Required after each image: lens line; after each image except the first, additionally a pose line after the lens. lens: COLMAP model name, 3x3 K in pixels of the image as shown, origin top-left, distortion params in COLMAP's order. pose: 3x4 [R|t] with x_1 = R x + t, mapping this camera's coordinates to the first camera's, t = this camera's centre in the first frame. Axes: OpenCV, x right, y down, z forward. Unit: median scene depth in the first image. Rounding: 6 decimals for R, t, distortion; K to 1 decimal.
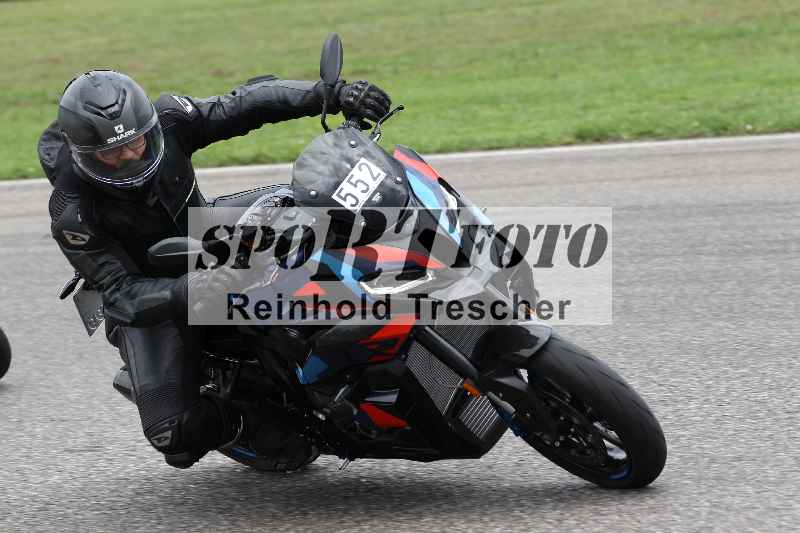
lens RADIAL K [[4777.5, 0, 399.2], [0, 4777.5, 267.3], [0, 0, 1]] dist [-0.105446, 0.000000]
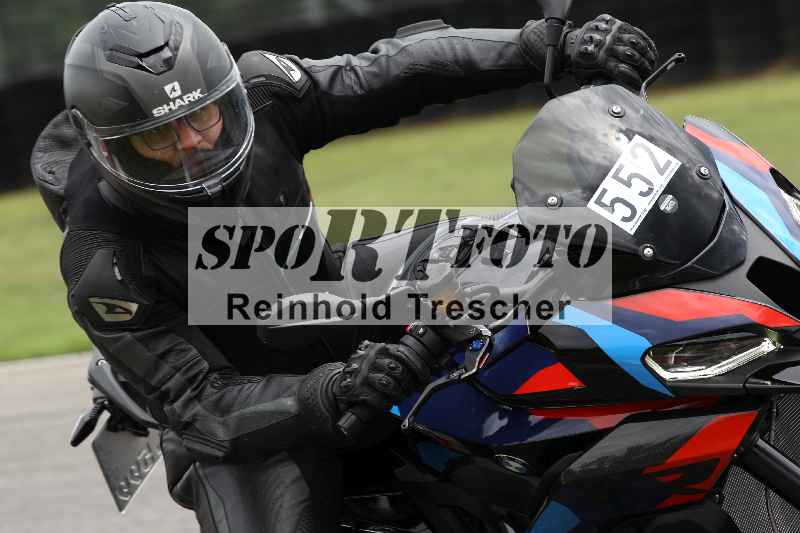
lens RADIAL K [[4777.5, 0, 399.7], [0, 4777.5, 266.3], [0, 0, 1]] dist [-0.105446, 0.000000]
pose [[0.998946, -0.043646, 0.014190, -0.042057], [0.044261, 0.997942, -0.046405, 0.015924], [-0.012135, 0.046984, 0.998822, 0.444916]]
